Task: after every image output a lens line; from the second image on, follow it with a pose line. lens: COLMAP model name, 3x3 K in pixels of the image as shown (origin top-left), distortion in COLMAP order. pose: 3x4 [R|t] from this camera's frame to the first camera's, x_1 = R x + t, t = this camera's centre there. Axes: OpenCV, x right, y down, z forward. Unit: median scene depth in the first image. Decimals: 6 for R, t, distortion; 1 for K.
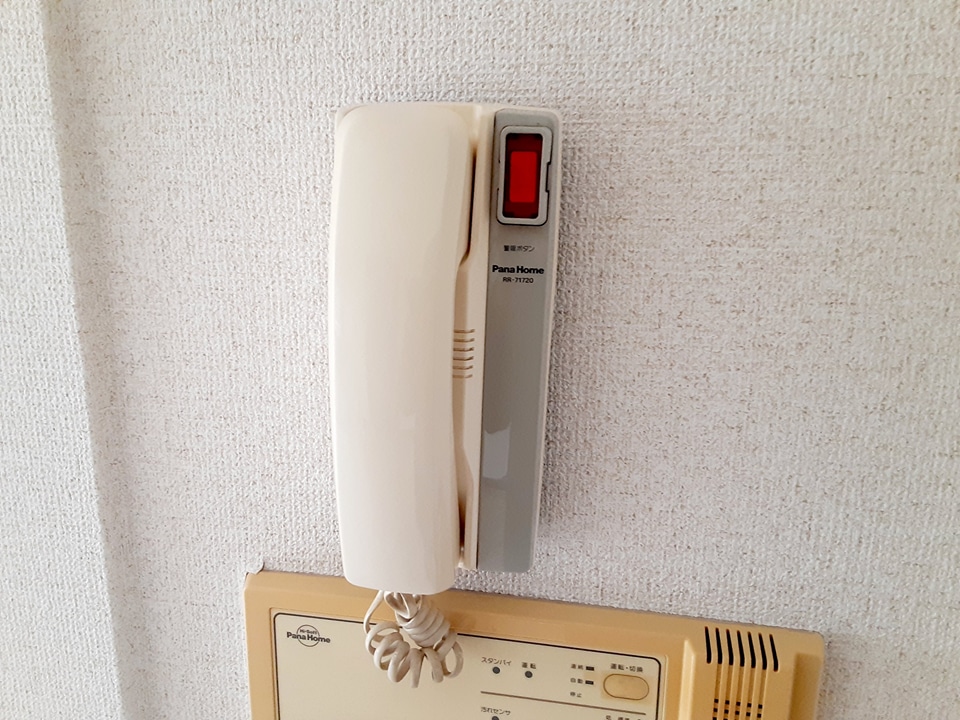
lens RADIAL K [[765.0, 0, 465.9], [0, 765.0, 365.2], [0, 0, 1]] dist [0.123707, -0.183654]
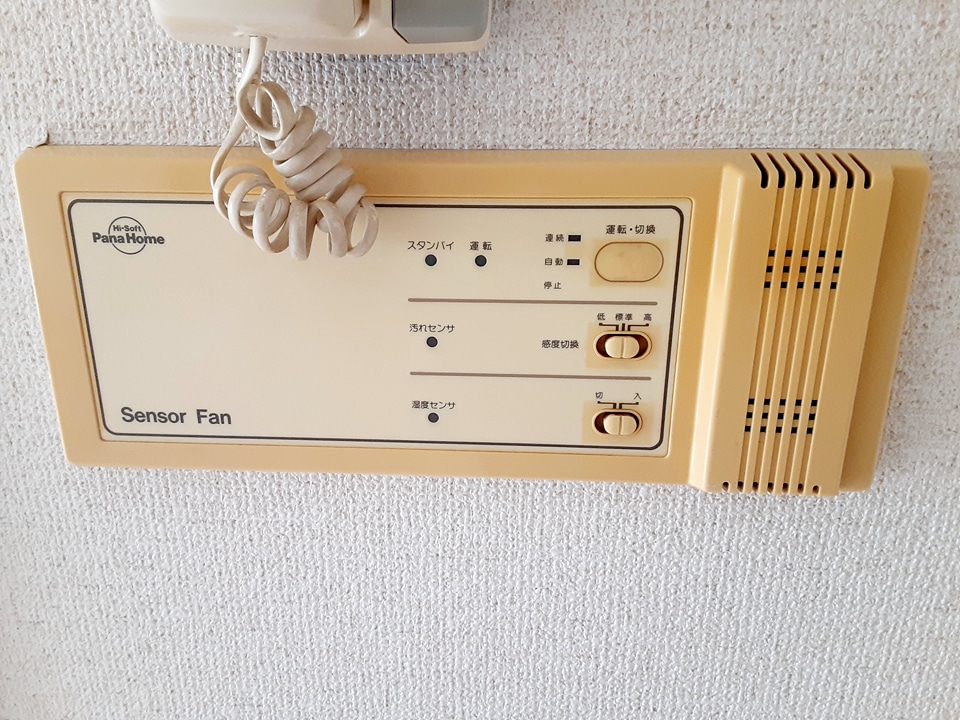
lens RADIAL K [[765.0, 0, 465.9], [0, 765.0, 365.2], [0, 0, 1]] dist [0.123707, -0.183654]
pose [[0.992759, -0.044017, 0.111764, -0.007561], [0.033183, 0.994730, 0.097009, 0.429876], [-0.115445, -0.092598, 0.988988, 0.361840]]
